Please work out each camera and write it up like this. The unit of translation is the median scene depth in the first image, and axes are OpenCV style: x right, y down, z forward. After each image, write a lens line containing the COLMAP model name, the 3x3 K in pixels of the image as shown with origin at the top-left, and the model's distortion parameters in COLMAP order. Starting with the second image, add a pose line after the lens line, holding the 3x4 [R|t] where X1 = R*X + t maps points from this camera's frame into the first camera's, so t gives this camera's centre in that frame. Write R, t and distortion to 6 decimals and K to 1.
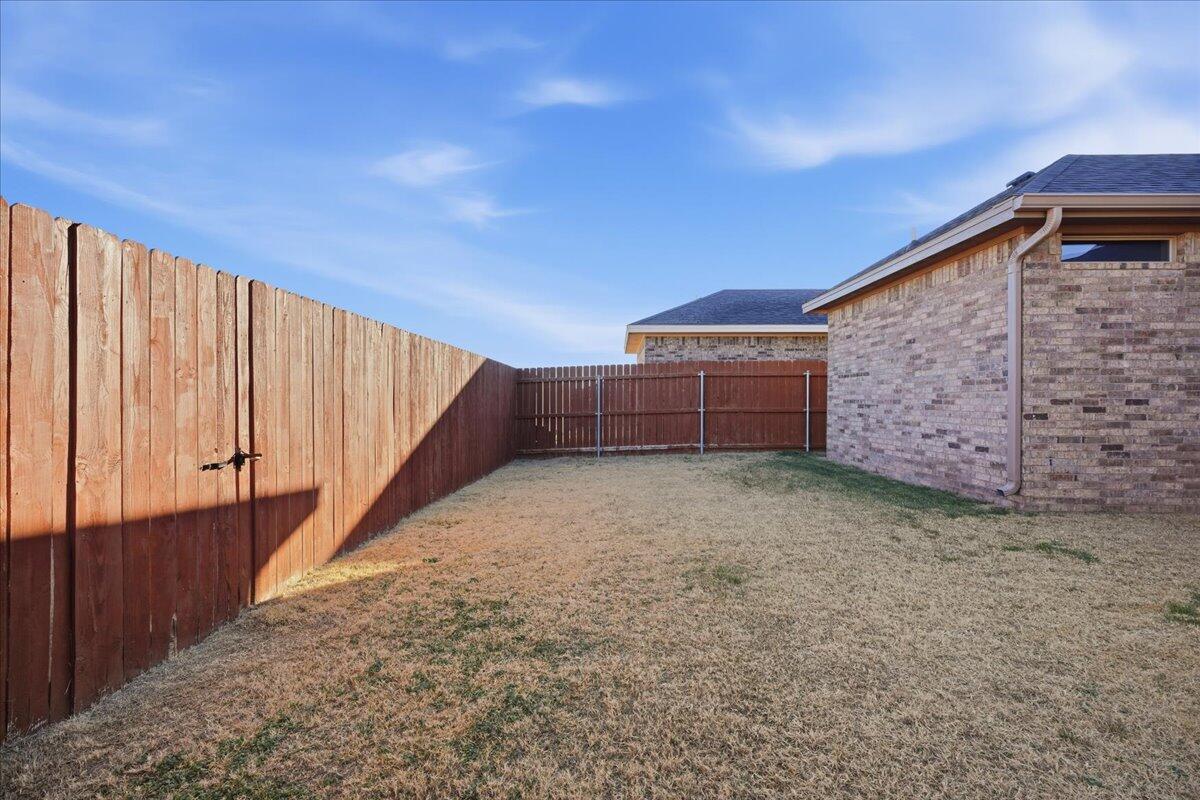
lens RADIAL K [[554.4, 0, 598.5], [0, 554.4, 391.8], [0, 0, 1]] dist [-0.003072, 0.000061]
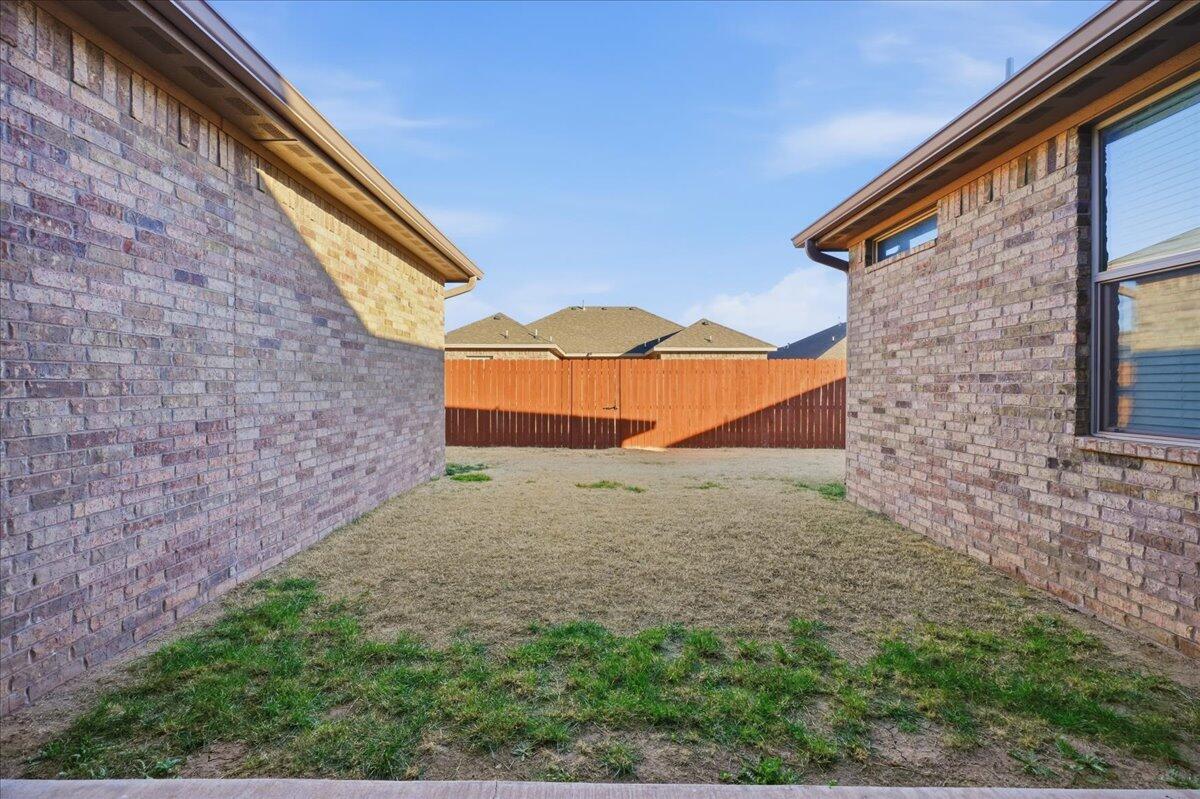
lens RADIAL K [[554.4, 0, 598.5], [0, 554.4, 391.3], [0, 0, 1]] dist [-0.003072, 0.000061]
pose [[0.017958, 0.010599, -0.999783, 1.881210], [0.016699, 0.999801, 0.010899, -0.021372], [0.999699, -0.016892, 0.017777, 0.481007]]
